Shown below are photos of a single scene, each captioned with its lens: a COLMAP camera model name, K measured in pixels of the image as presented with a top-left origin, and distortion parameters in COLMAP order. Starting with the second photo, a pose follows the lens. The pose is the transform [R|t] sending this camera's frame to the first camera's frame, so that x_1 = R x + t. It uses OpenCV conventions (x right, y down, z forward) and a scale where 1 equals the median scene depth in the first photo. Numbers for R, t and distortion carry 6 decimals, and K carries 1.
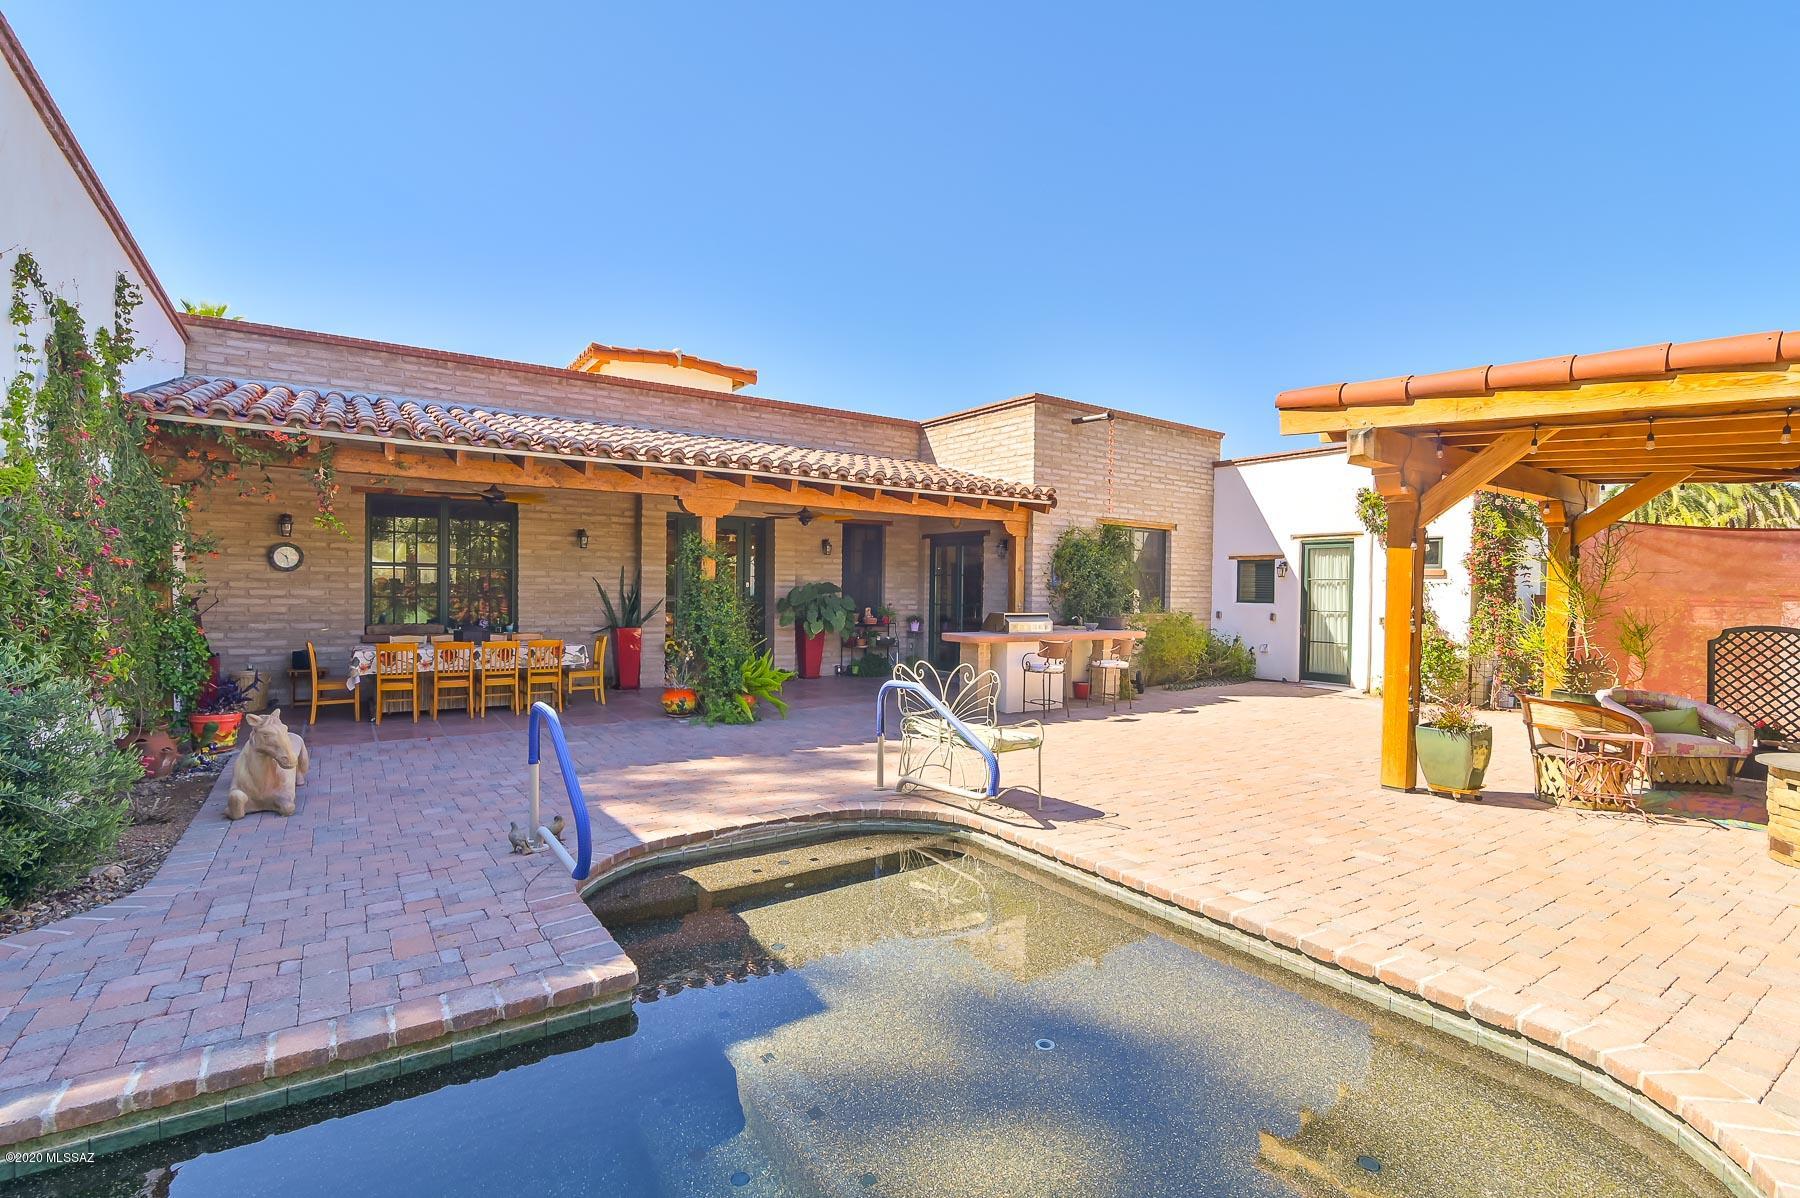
lens RADIAL K [[821.8, 0, 900.0], [0, 821.8, 599.0], [0, 0, 1]] dist [-0.020475, 0.000378]
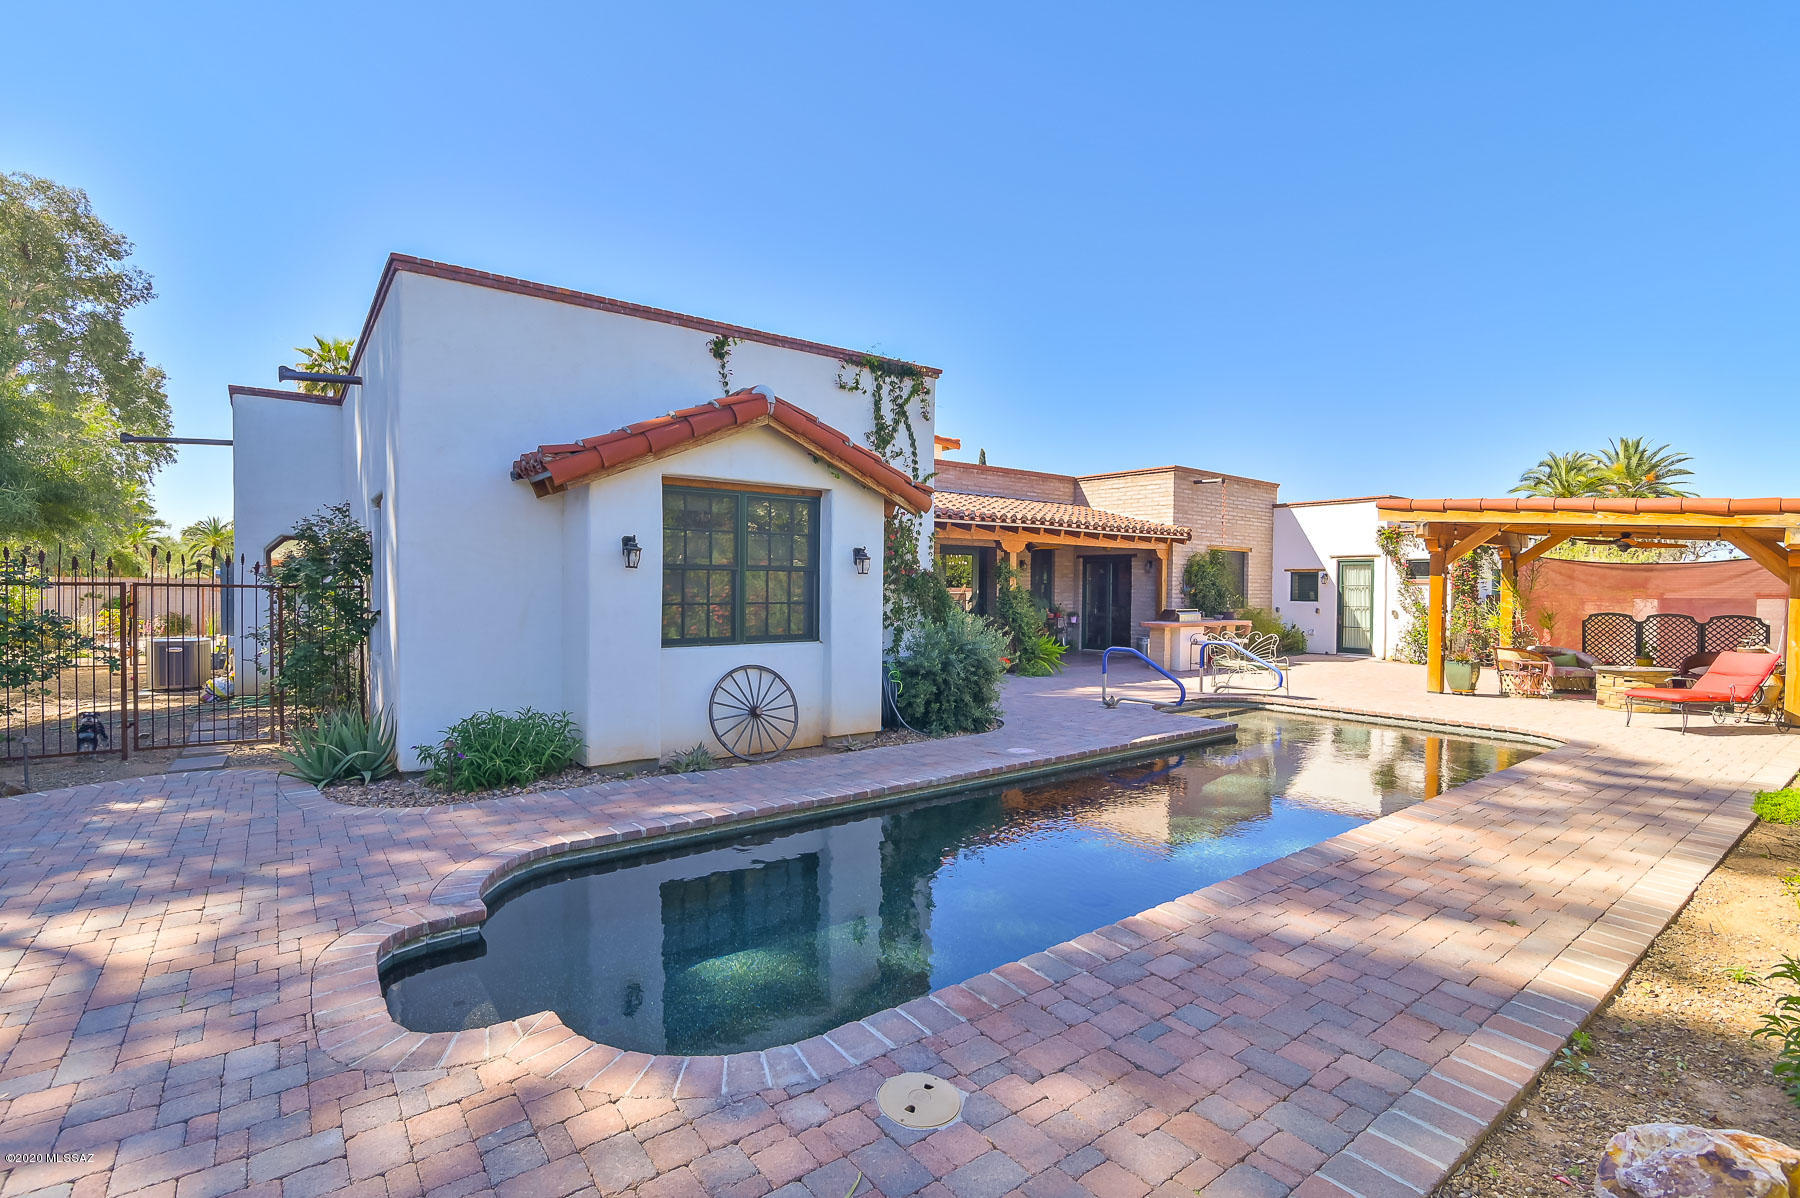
lens RADIAL K [[821.8, 0, 900.0], [0, 821.8, 599.0], [0, 0, 1]] dist [-0.020475, 0.000378]
pose [[0.998594, -0.007001, 0.052550, -0.468543], [0.006881, 0.999973, 0.002476, -0.010334], [-0.052566, -0.002111, 0.998615, -0.545016]]
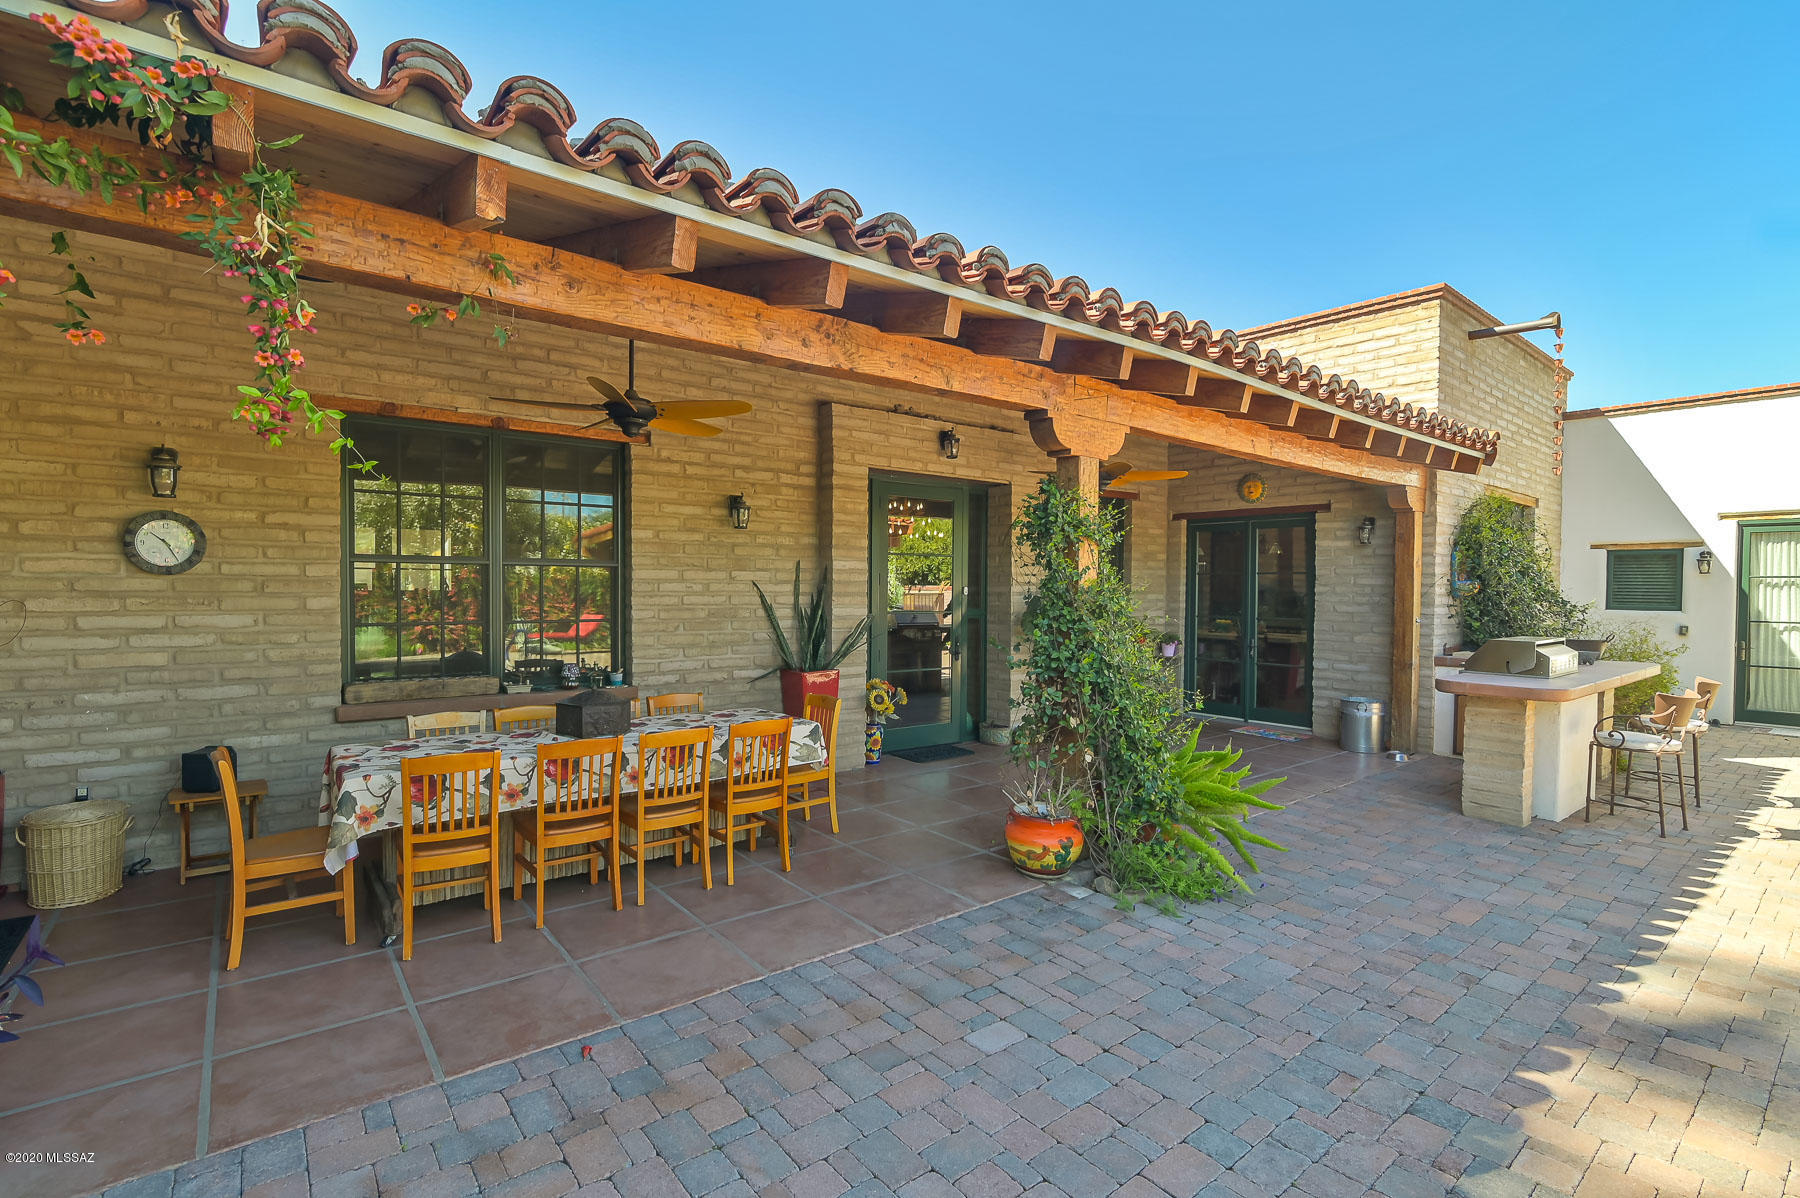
lens RADIAL K [[821.8, 0, 900.0], [0, 821.8, 599.0], [0, 0, 1]] dist [-0.020475, 0.000378]
pose [[0.997428, -0.008273, 0.071202, -0.325189], [0.008054, 0.999962, 0.003361, -0.015936], [-0.071227, -0.002779, 0.997456, 0.446797]]
